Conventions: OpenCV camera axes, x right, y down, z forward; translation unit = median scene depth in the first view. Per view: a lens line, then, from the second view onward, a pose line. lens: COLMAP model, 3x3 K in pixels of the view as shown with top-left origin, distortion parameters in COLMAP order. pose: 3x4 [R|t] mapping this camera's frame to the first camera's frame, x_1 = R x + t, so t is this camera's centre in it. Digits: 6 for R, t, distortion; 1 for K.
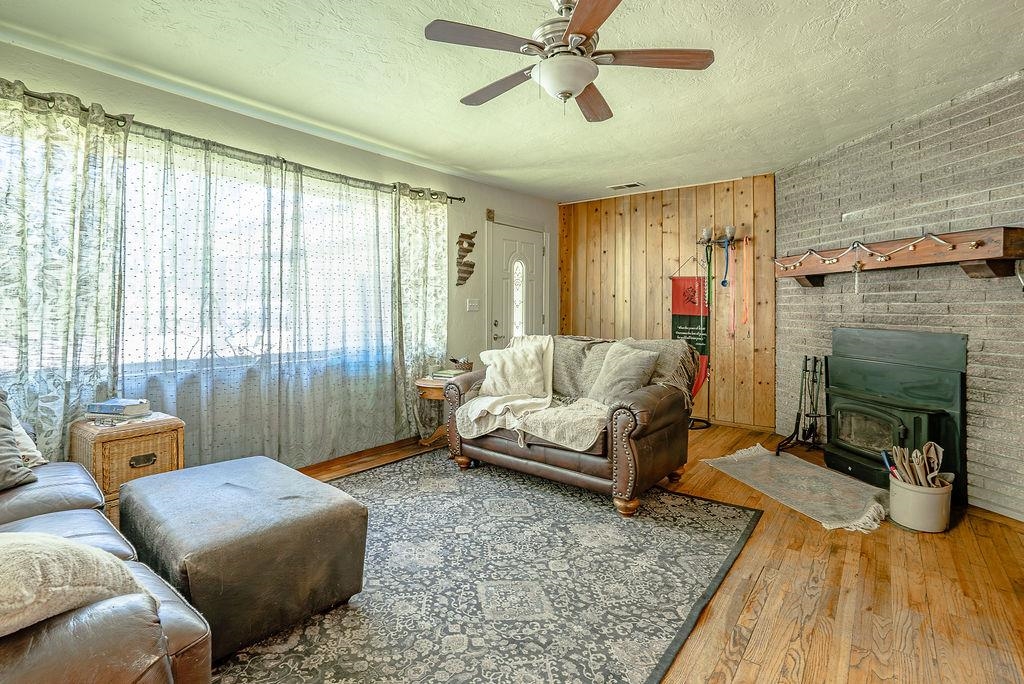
lens RADIAL K [[484.7, 0, 506.1], [0, 484.7, 305.3], [0, 0, 1]] dist [-0.065707, 0.023042]
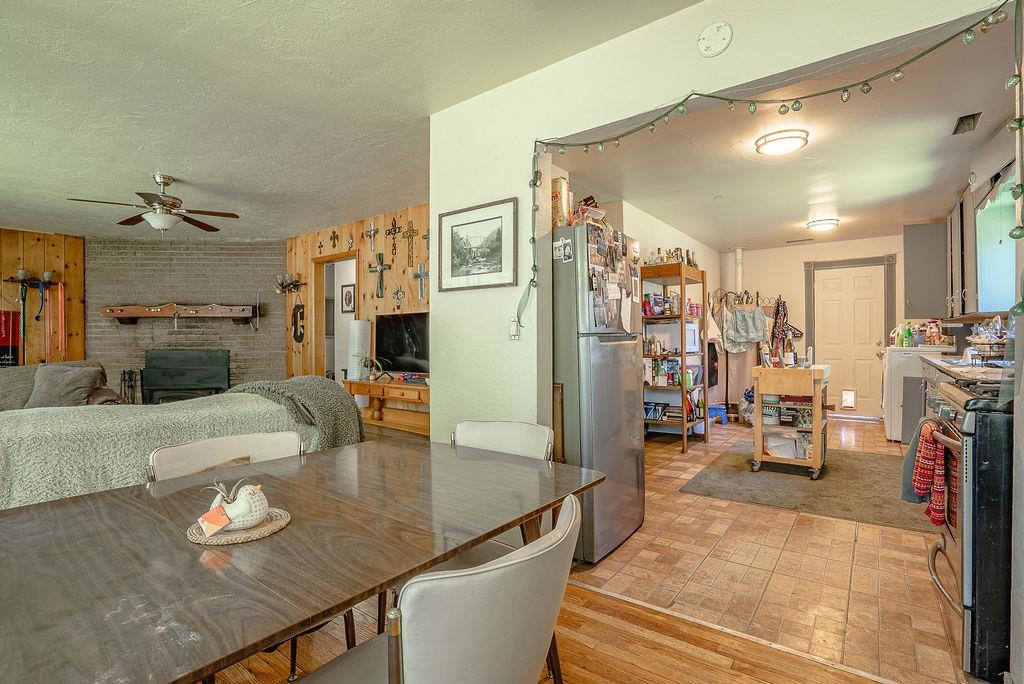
lens RADIAL K [[478.0, 0, 508.7], [0, 478.0, 343.8], [0, 0, 1]] dist [-0.063768, 0.022487]
pose [[-0.023431, -0.011246, 0.999662, -1.020530], [0.000843, 0.999936, 0.011269, 0.008946], [-0.999725, 0.001107, -0.023420, -0.214408]]
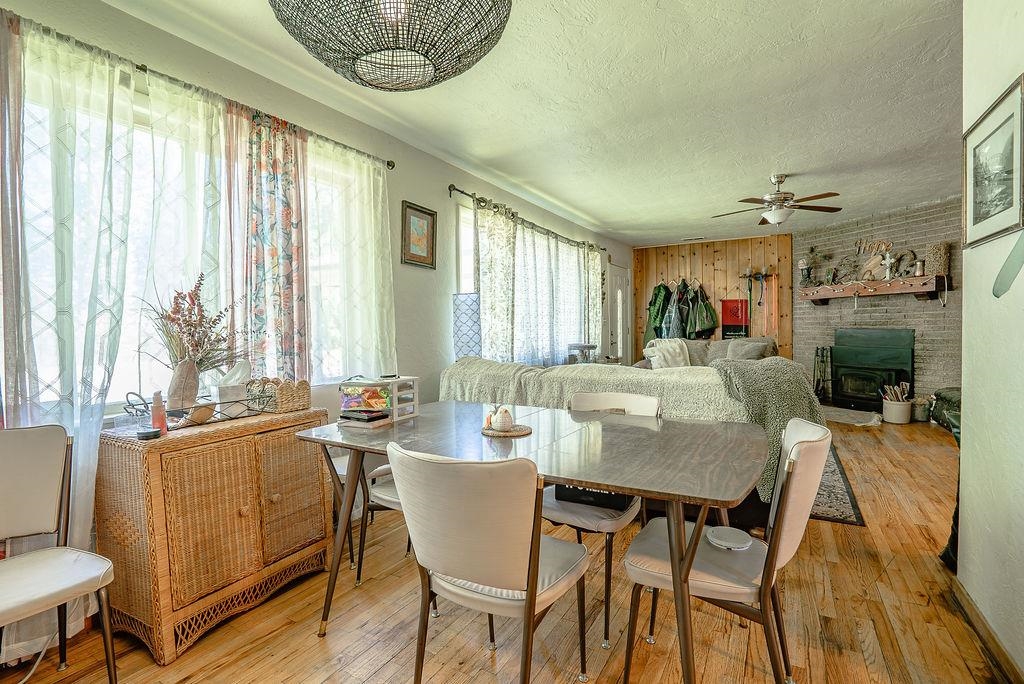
lens RADIAL K [[478.0, 0, 508.7], [0, 478.0, 343.8], [0, 0, 1]] dist [-0.063768, 0.022487]
pose [[0.989280, -0.028228, 0.143280, -0.812890], [0.022601, 0.998914, 0.040750, 0.005443], [-0.144275, -0.037075, 0.988843, -0.562284]]
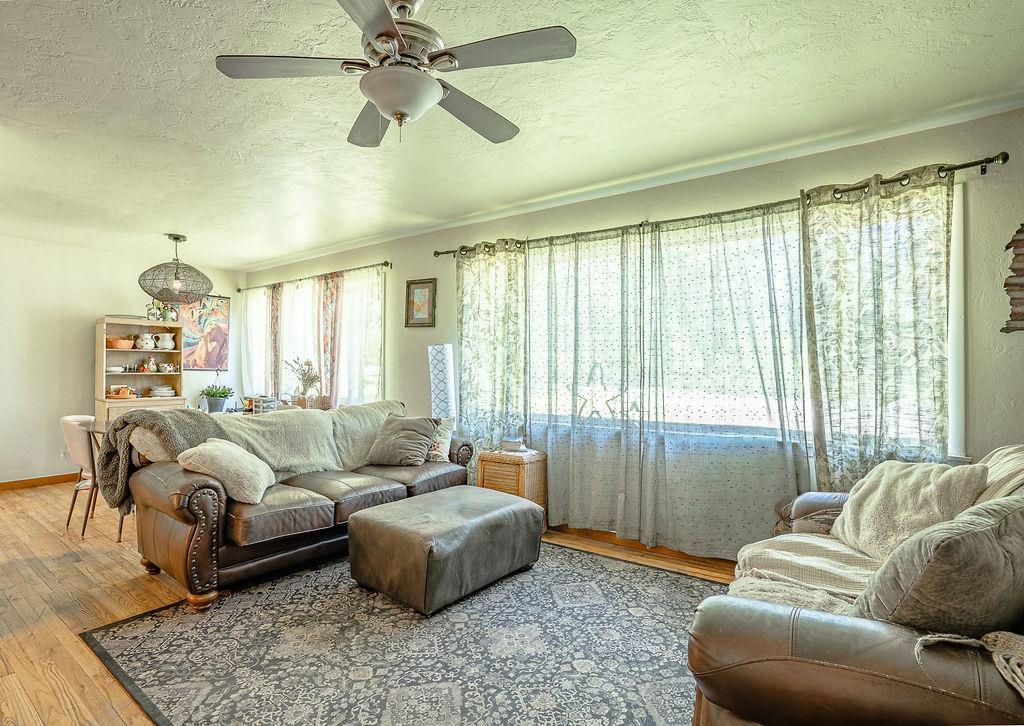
lens RADIAL K [[510.9, 0, 483.6], [0, 510.9, 364.3], [0, 0, 1]] dist [-0.068269, 0.027744]
pose [[0.018396, -0.011264, -0.999767, 0.538965], [0.002914, 0.999933, -0.011212, -0.004534], [0.999827, -0.002707, 0.018428, 0.623304]]
